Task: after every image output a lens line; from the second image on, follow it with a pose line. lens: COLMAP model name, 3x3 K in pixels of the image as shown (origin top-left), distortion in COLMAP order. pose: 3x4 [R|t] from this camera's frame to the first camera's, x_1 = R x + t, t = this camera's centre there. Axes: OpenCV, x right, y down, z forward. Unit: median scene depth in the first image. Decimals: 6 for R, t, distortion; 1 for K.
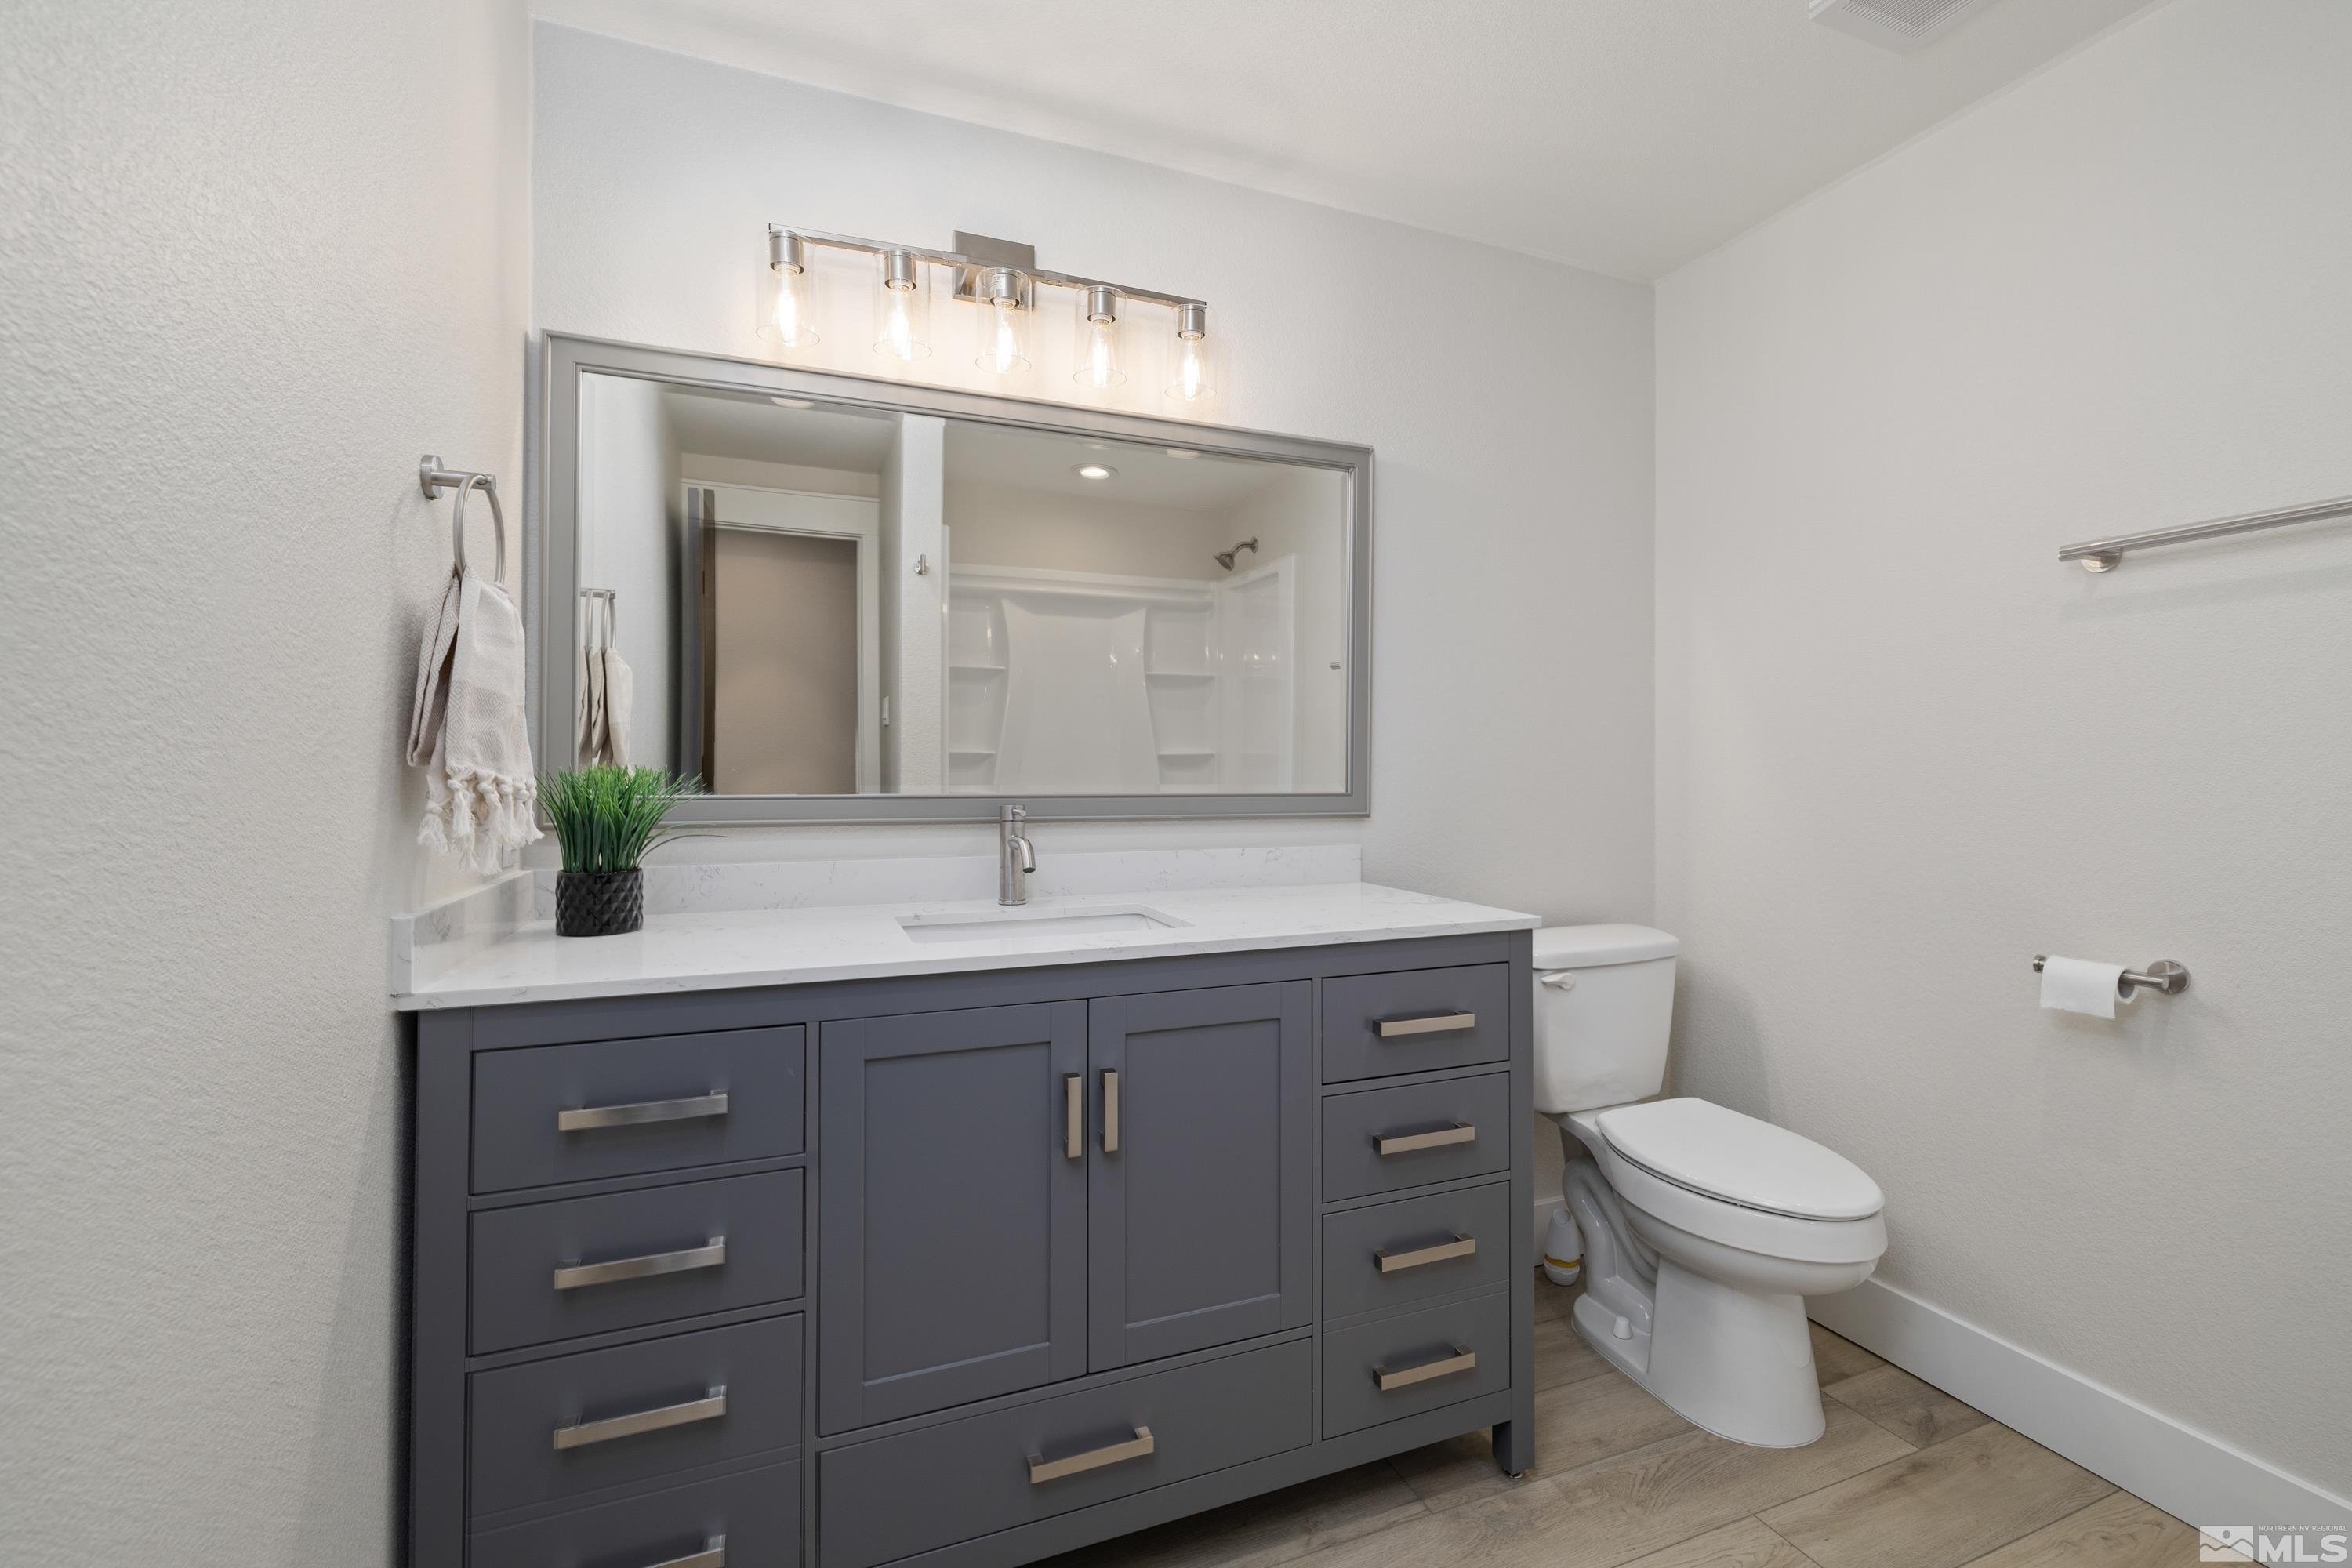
lens RADIAL K [[991.4, 0, 1179.1], [0, 991.4, 754.6], [0, 0, 1]] dist [-0.003376, 0.000004]
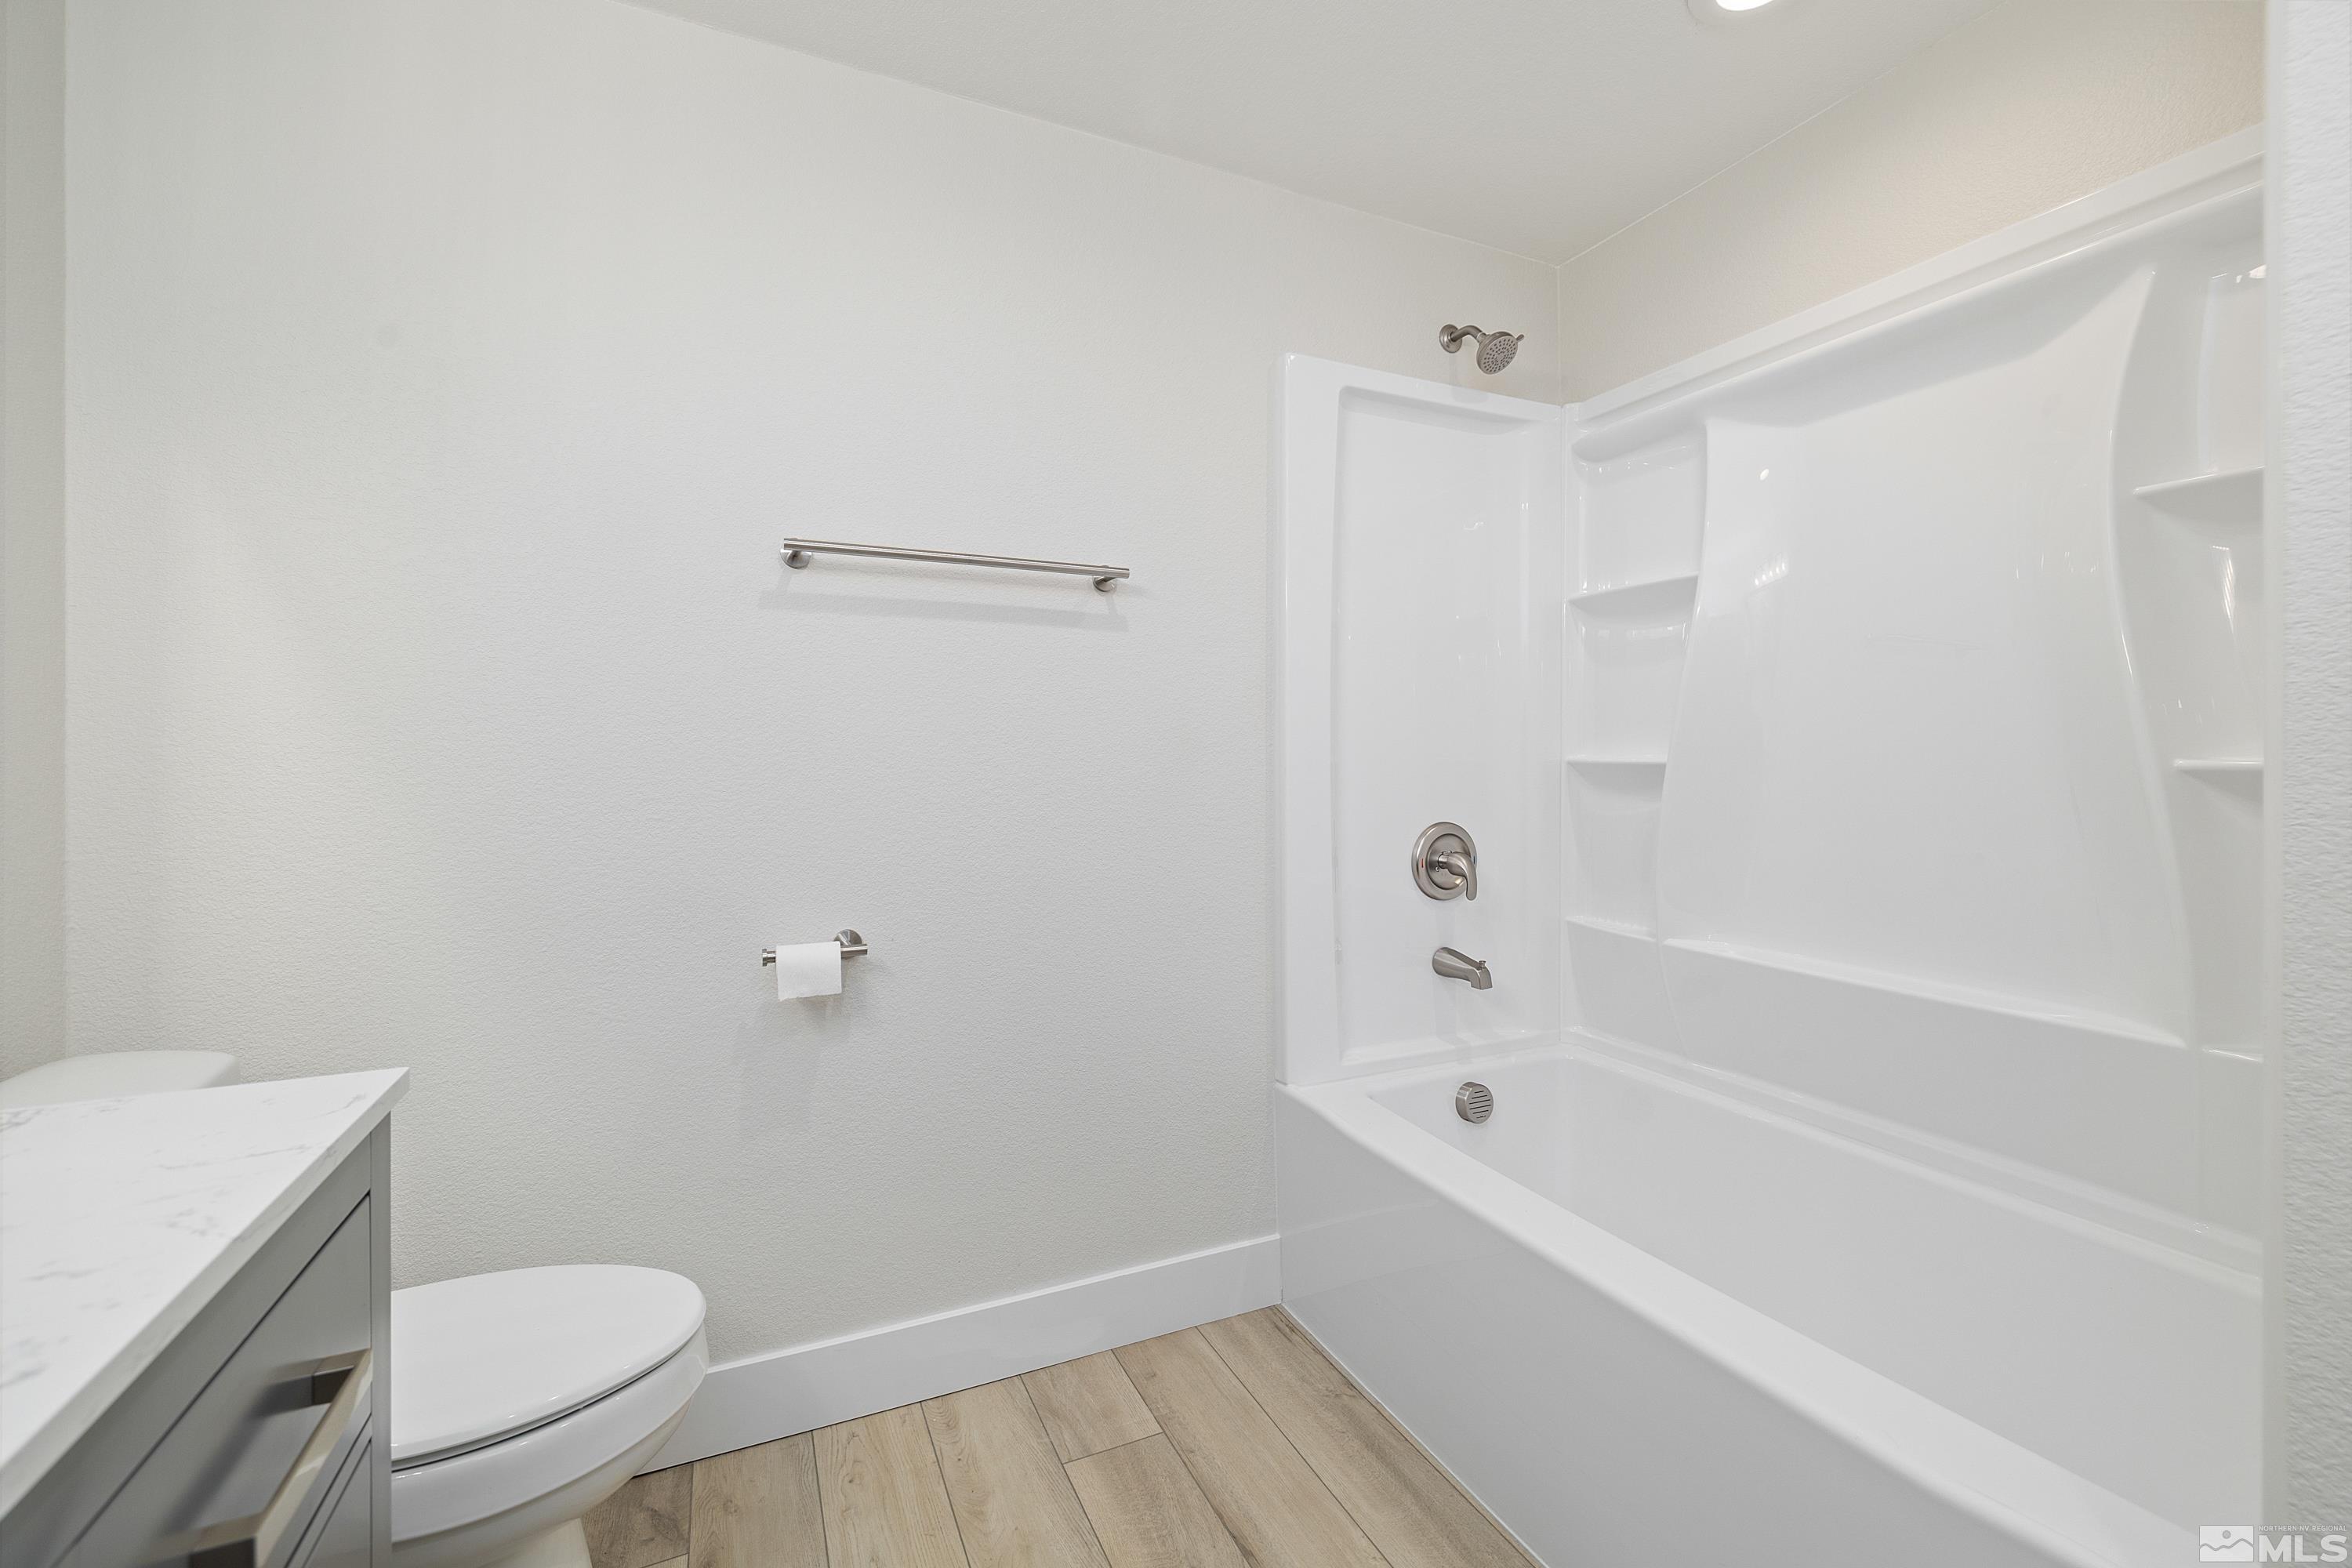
lens RADIAL K [[991.4, 0, 1179.1], [0, 991.4, 754.6], [0, 0, 1]] dist [-0.003376, 0.000004]
pose [[-0.060884, -0.002102, 0.998143, -0.133650], [-0.017018, 0.999855, 0.001067, 0.004125], [-0.998000, -0.016922, -0.060911, 0.667462]]
